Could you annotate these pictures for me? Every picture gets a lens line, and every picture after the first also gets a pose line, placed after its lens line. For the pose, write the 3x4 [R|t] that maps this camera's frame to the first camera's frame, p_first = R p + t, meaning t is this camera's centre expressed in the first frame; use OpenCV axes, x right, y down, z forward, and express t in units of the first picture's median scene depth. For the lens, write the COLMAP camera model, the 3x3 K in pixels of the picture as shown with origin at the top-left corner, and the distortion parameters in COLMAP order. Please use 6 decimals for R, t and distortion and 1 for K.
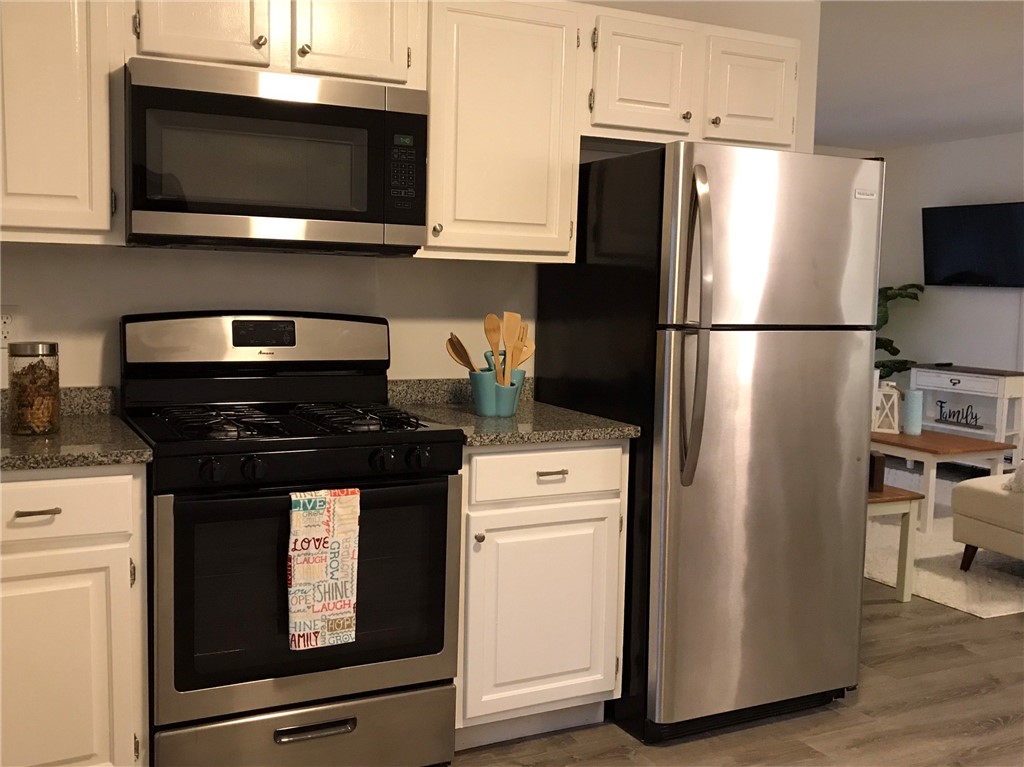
lens RADIAL K [[1054.4, 0, 512.0], [0, 1054.4, 383.5], [0, 0, 1]] dist [0.059341, 0.010205]
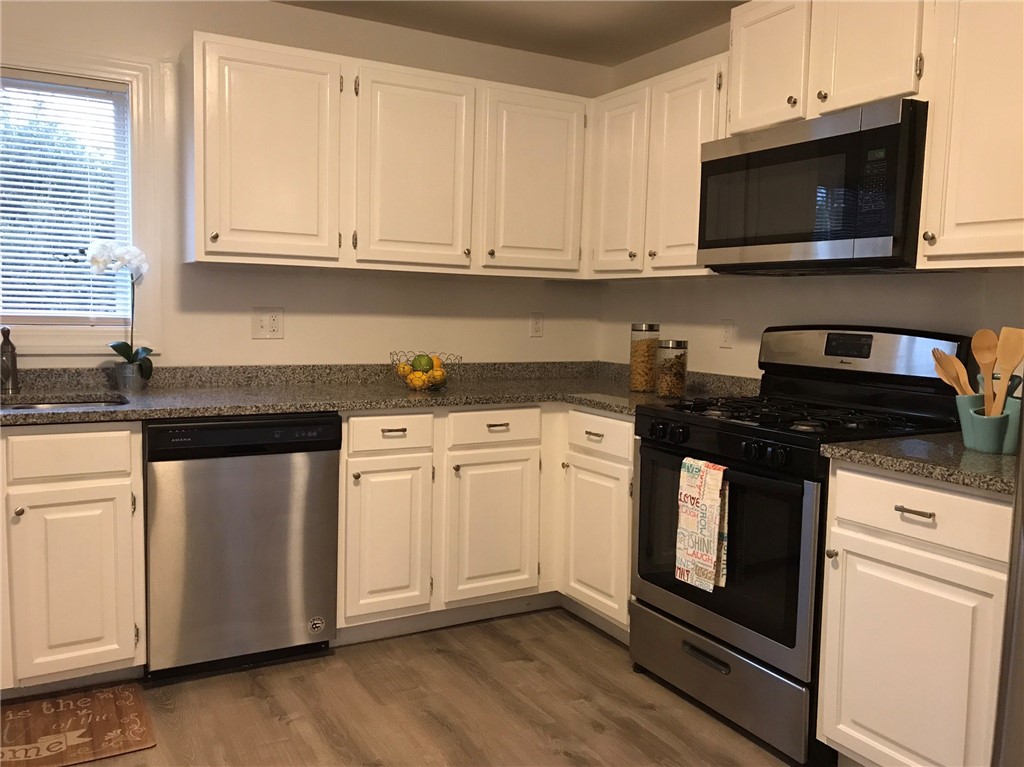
lens RADIAL K [[850.1, 0, 512.0], [0, 850.1, 383.5], [0, 0, 1]] dist [0.029433, 0.001869]
pose [[0.030969, 0.068267, -0.997186, 0.791974], [-0.114222, 0.991371, 0.064322, -0.027896], [0.992972, 0.111909, 0.038499, 0.712083]]
